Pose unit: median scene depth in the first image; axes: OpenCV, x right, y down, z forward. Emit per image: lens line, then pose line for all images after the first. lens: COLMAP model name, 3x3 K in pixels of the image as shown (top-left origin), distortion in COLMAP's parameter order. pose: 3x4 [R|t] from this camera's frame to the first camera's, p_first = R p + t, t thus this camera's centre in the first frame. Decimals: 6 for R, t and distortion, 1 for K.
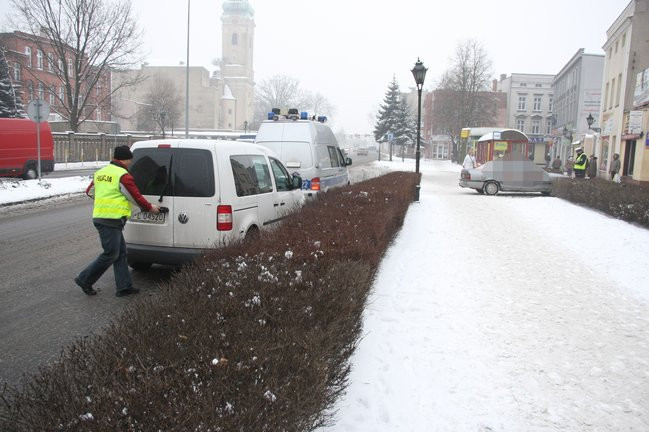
lens RADIAL K [[536.2, 0, 324.5], [0, 536.2, 216.0], [0, 0, 1]] dist [-0.135011, 0.129810]
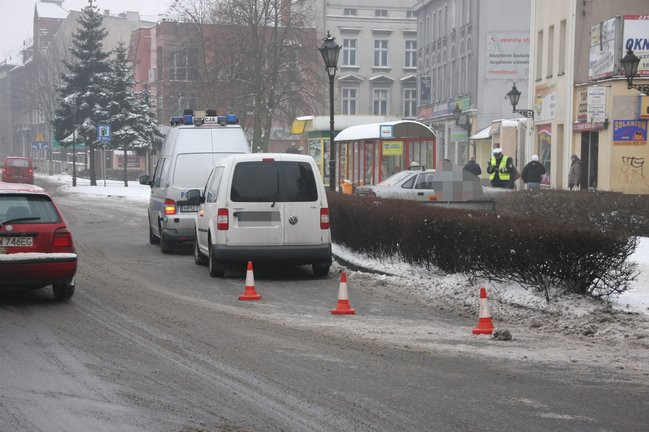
lens RADIAL K [[1393.9, 0, 324.5], [0, 1393.9, 216.0], [0, 0, 1]] dist [0.369201, 0.138963]
pose [[0.934124, -0.038988, 0.354813, -0.227979], [0.068360, 0.995158, -0.070620, 0.038389], [-0.350341, 0.090223, 0.932266, -0.336634]]
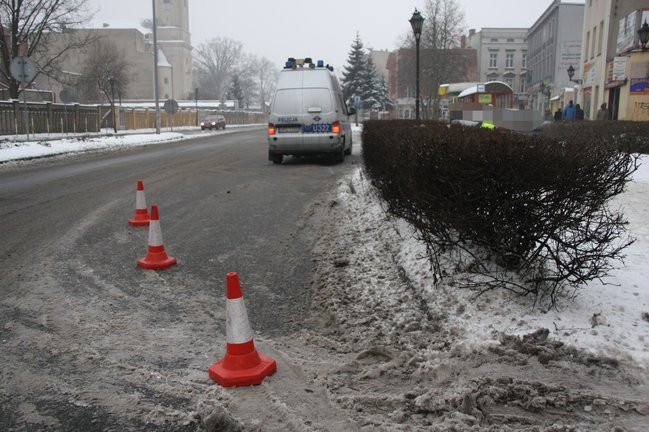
lens RADIAL K [[600.0, 0, 324.5], [0, 600.0, 216.0], [0, 0, 1]] dist [-0.096766, 0.175809]
pose [[0.995511, -0.045545, 0.082964, -0.050157], [0.042756, 0.998469, 0.035087, 0.025556], [-0.084435, -0.031382, 0.995935, -0.066753]]
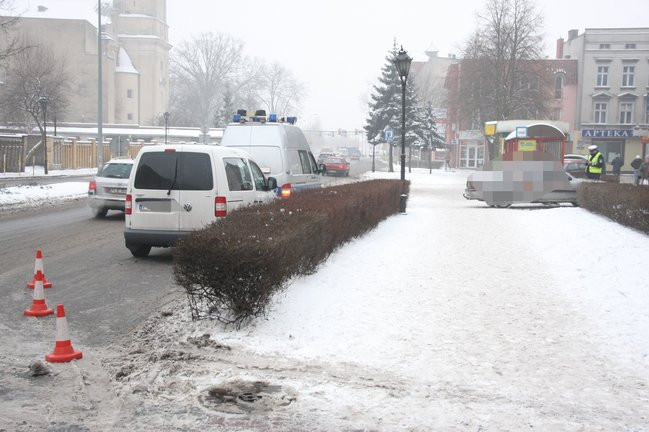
lens RADIAL K [[909.5, 0, 324.5], [0, 909.5, 216.0], [0, 0, 1]] dist [0.143700, 0.101367]
pose [[0.999127, -0.013810, 0.039436, -0.004616], [0.016070, 0.998212, -0.057574, 0.027085], [-0.038571, 0.058158, 0.997562, -0.205823]]
